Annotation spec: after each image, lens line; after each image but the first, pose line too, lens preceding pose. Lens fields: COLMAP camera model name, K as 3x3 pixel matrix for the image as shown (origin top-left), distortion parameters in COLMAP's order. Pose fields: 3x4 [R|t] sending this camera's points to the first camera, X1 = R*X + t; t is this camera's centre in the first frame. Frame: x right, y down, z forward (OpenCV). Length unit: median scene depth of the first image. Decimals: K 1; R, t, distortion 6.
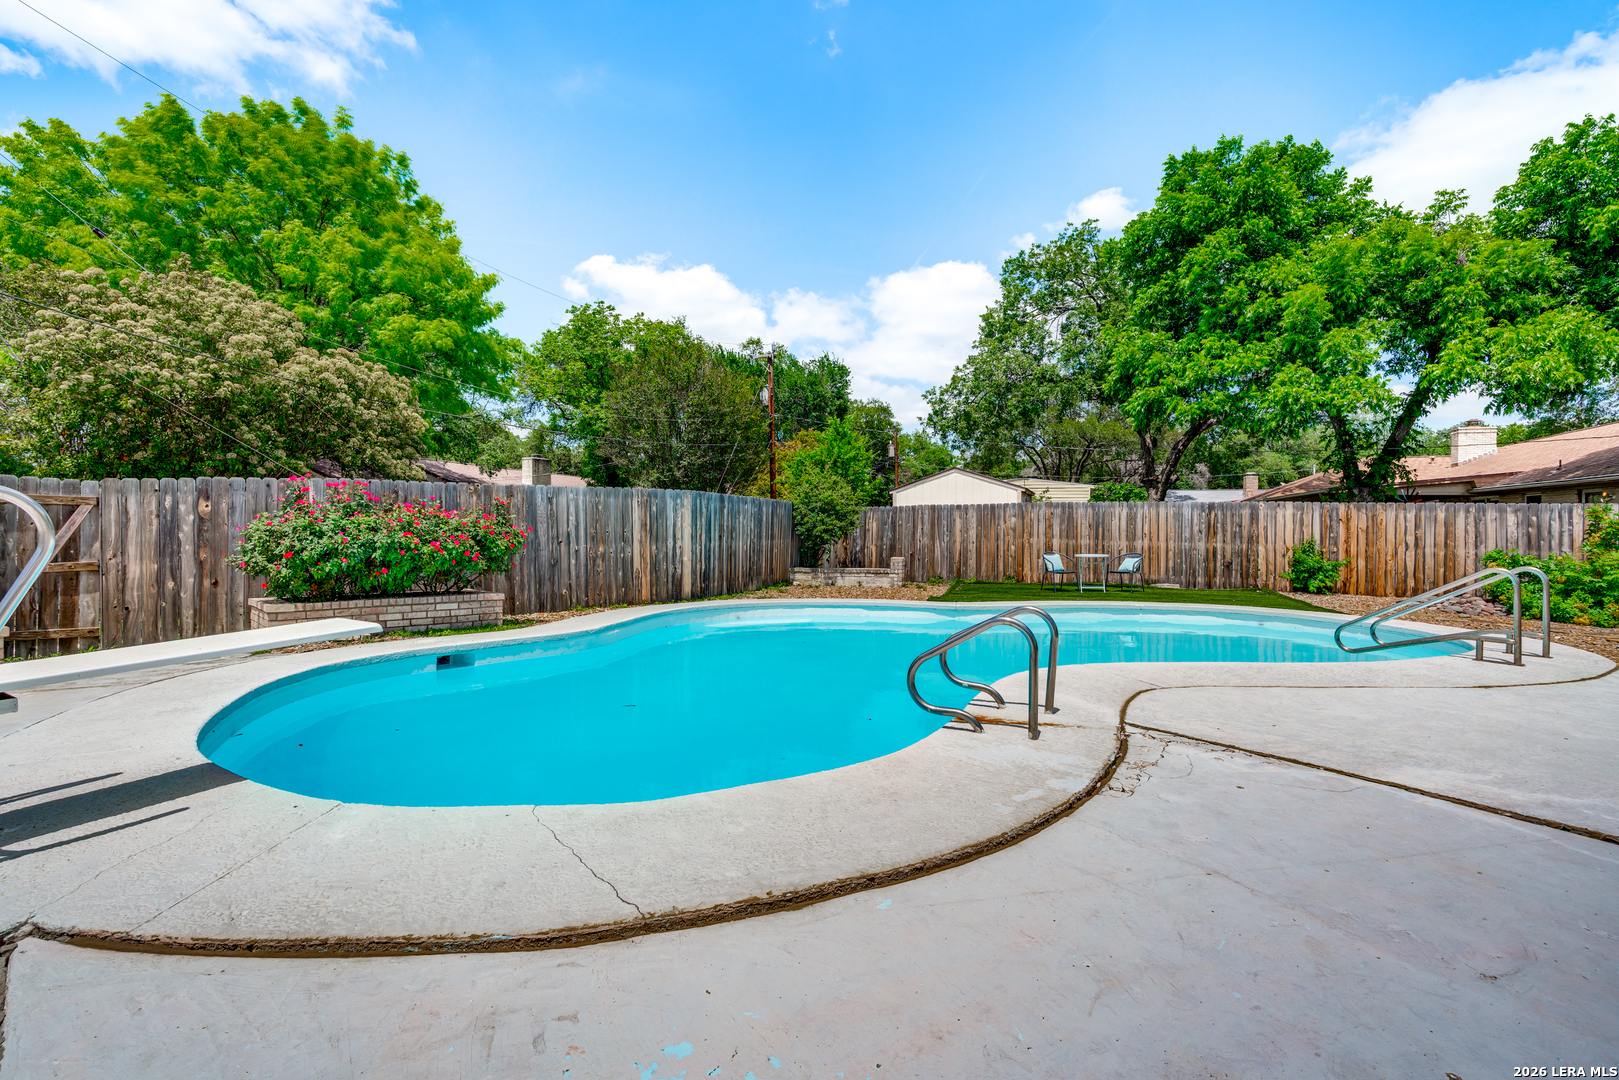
lens RADIAL K [[732.2, 0, 820.7], [0, 732.2, 540.3], [0, 0, 1]] dist [-0.007734, 0.002756]
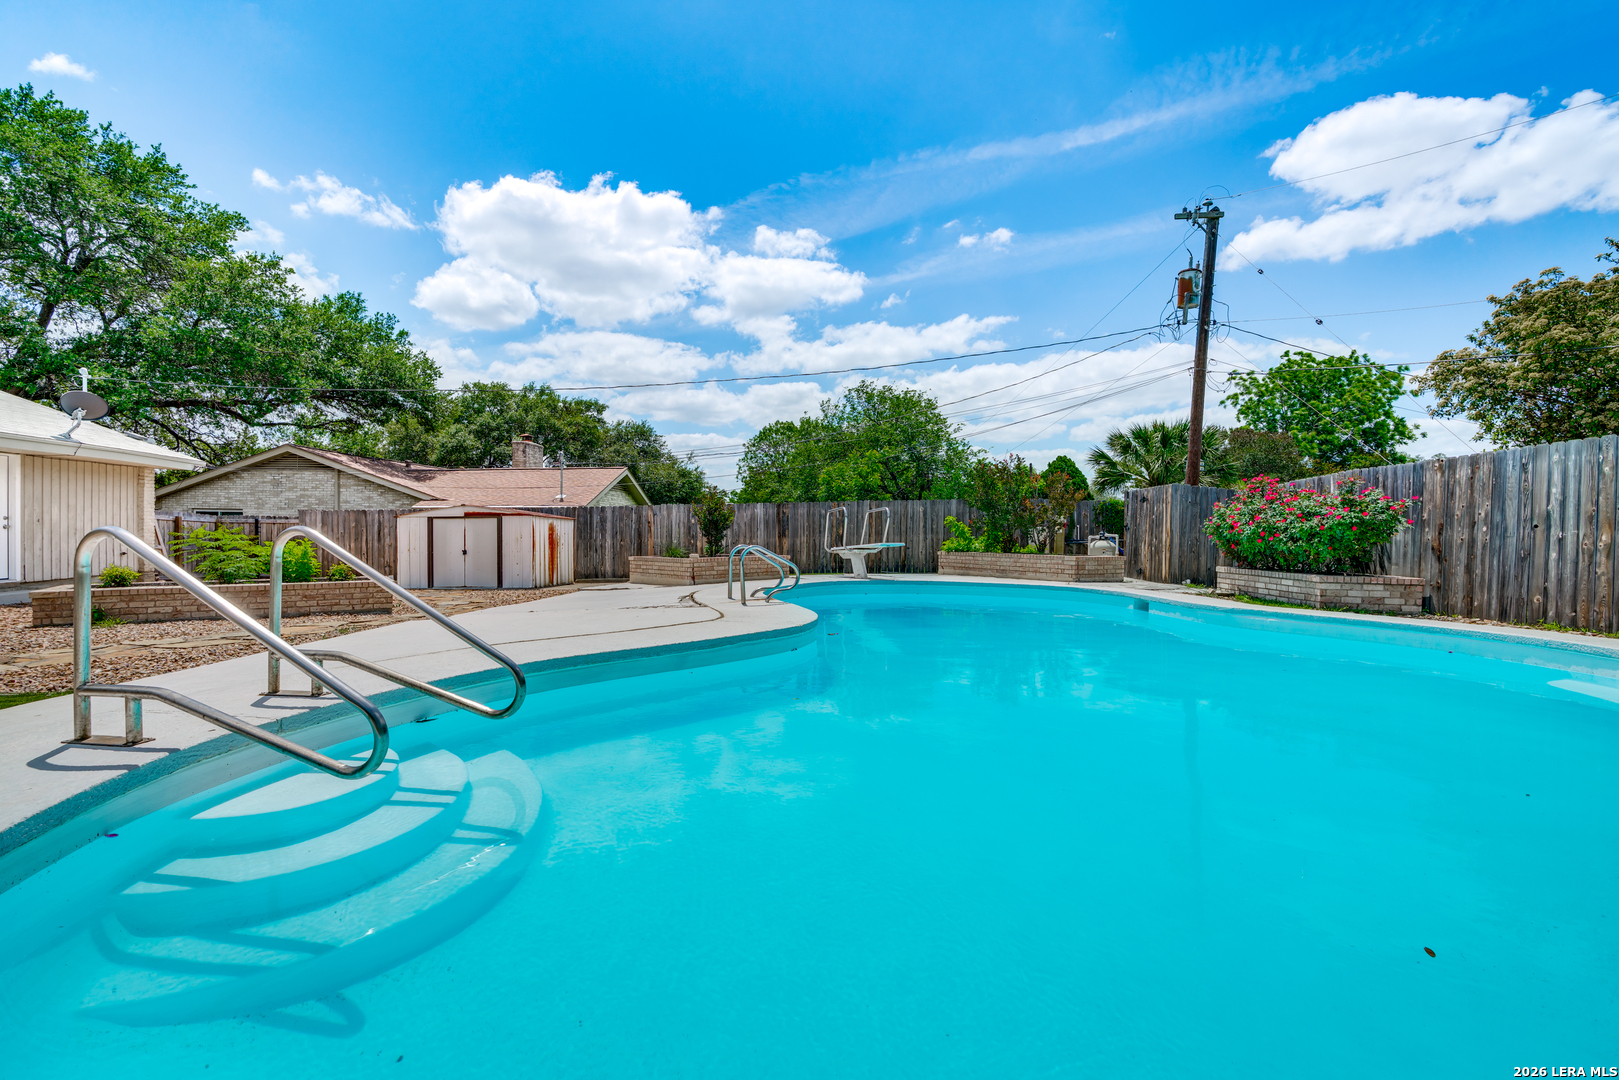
lens RADIAL K [[732.2, 0, 806.9], [0, 732.2, 539.2], [0, 0, 1]] dist [-0.007734, 0.002756]
pose [[-0.712206, -0.003277, -0.701963, 0.421783], [-0.019304, 0.999702, 0.014920, 0.012051], [0.701705, 0.024177, -0.712057, 0.684213]]
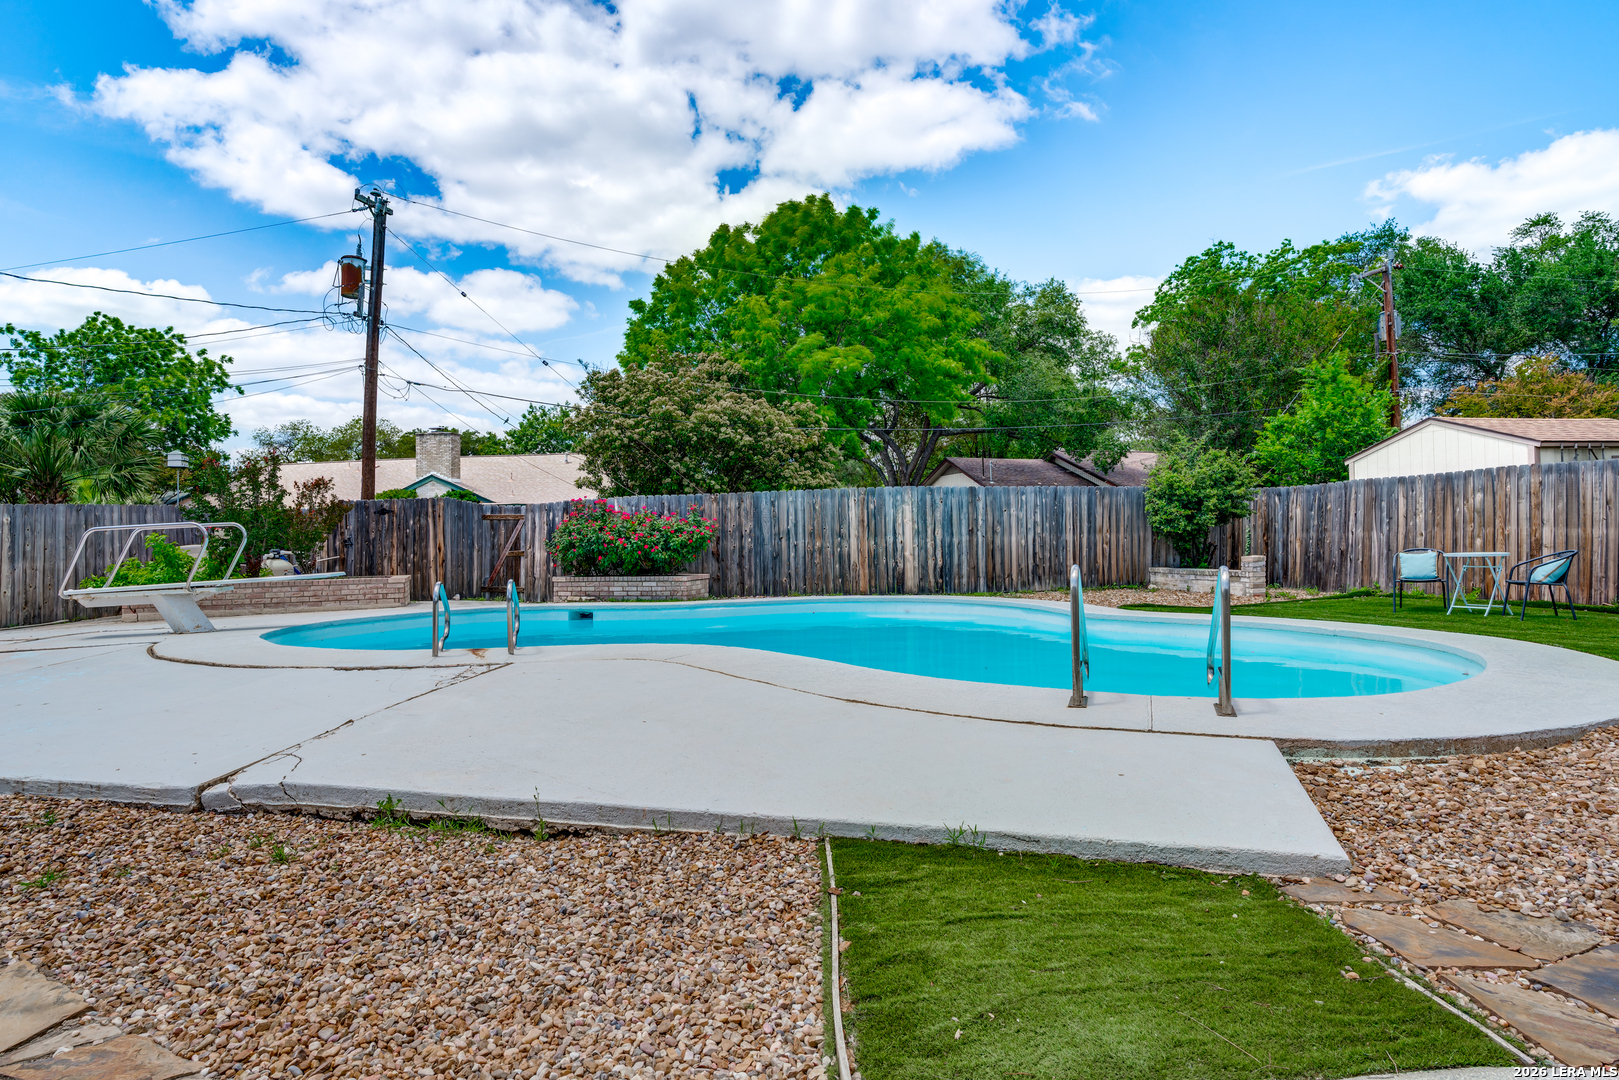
lens RADIAL K [[916.3, 0, 824.0], [0, 916.3, 532.0], [0, 0, 1]] dist [-0.023942, -0.000018]
pose [[0.597511, -0.011503, -0.801778, 0.600298], [0.008607, 0.999931, -0.007932, 0.003460], [0.801814, -0.002162, 0.597569, 0.110706]]
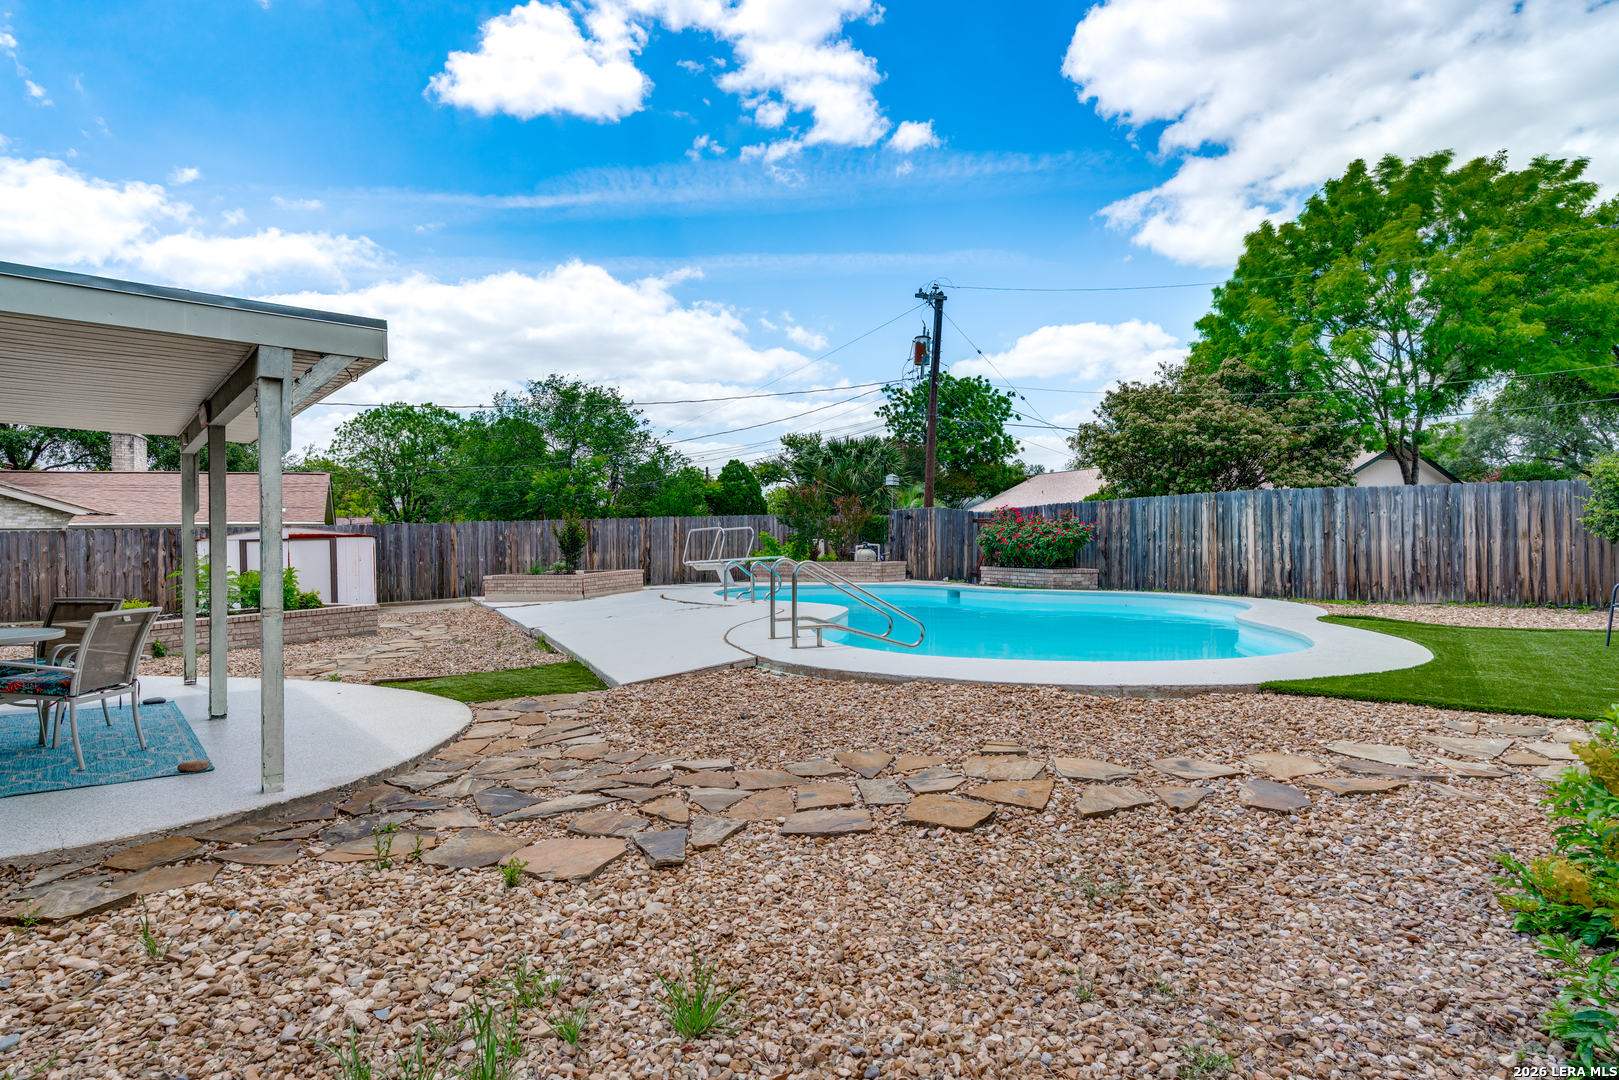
lens RADIAL K [[920.4, 0, 823.2], [0, 920.4, 539.2], [0, 0, 1]] dist [-0.013521, 0.002393]
pose [[-0.270441, 0.001227, -0.962736, 0.958905], [-0.003962, 0.999989, 0.002387, 0.000419], [0.962728, 0.004460, -0.270433, 0.598268]]
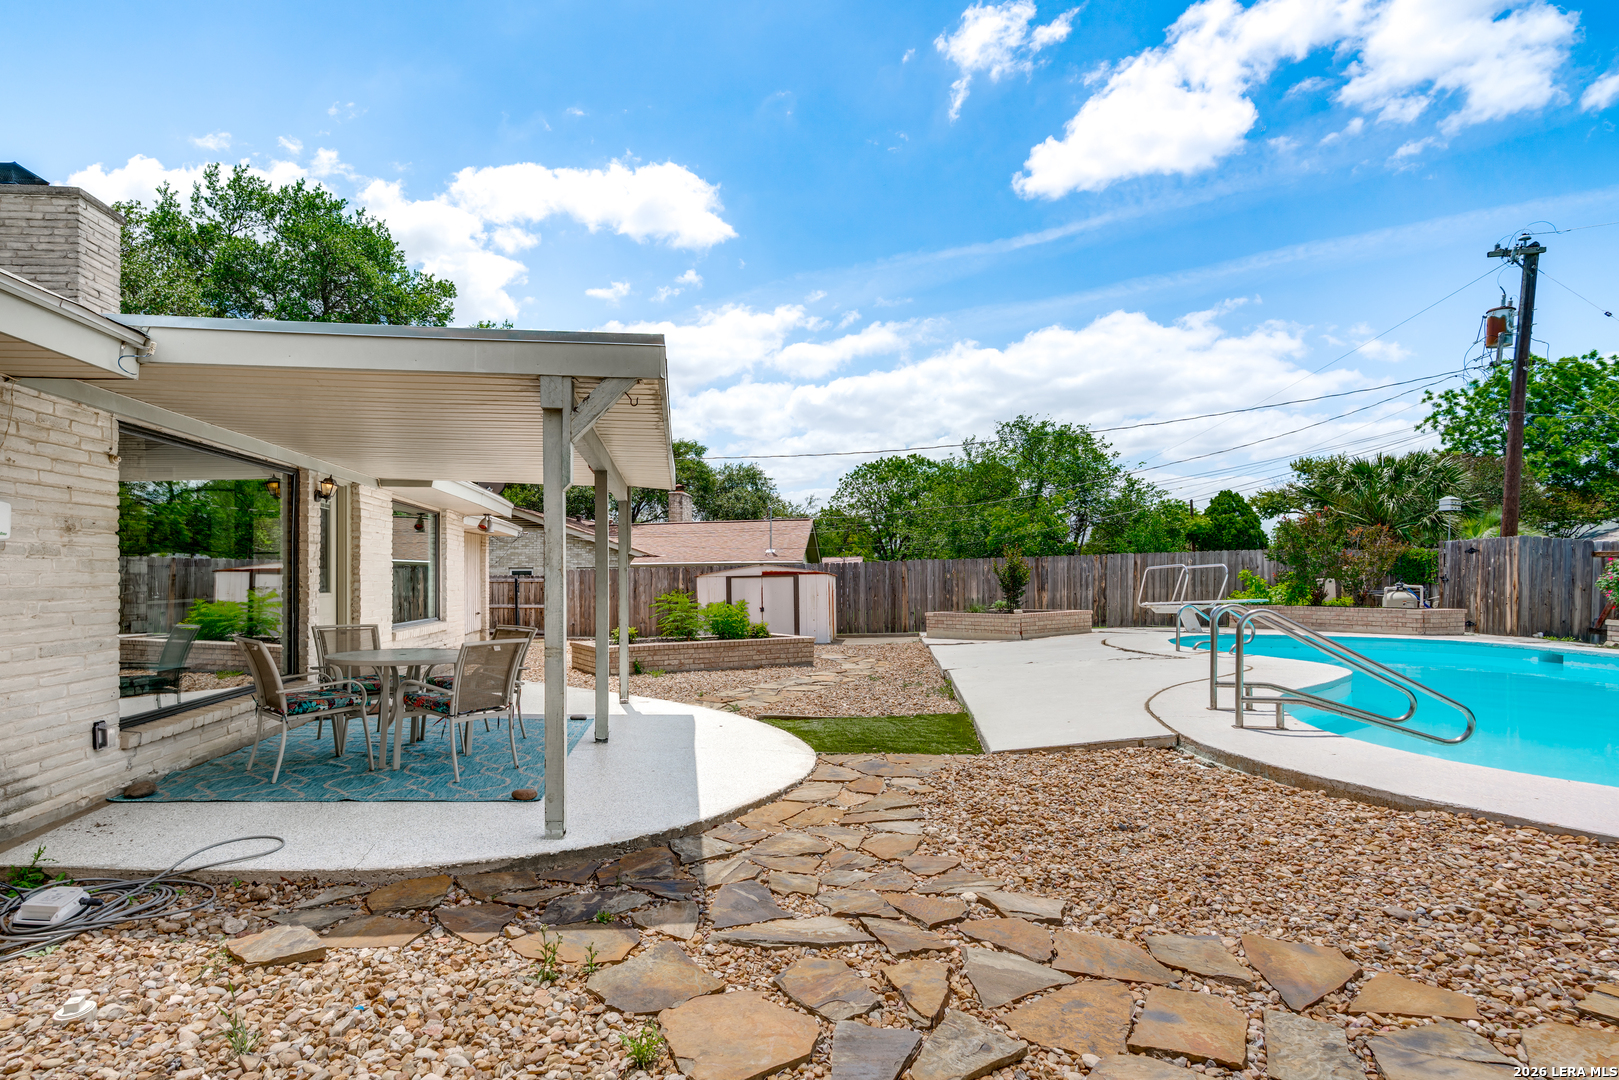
lens RADIAL K [[855.7, 0, 731.2], [0, 855.7, 578.3], [0, 0, 1]] dist [-0.006199, 0.005548]
pose [[-0.786396, -0.000609, -0.617722, 0.839370], [-0.006839, 0.999947, 0.007720, -0.000095], [0.617685, 0.010296, -0.786358, 0.589985]]
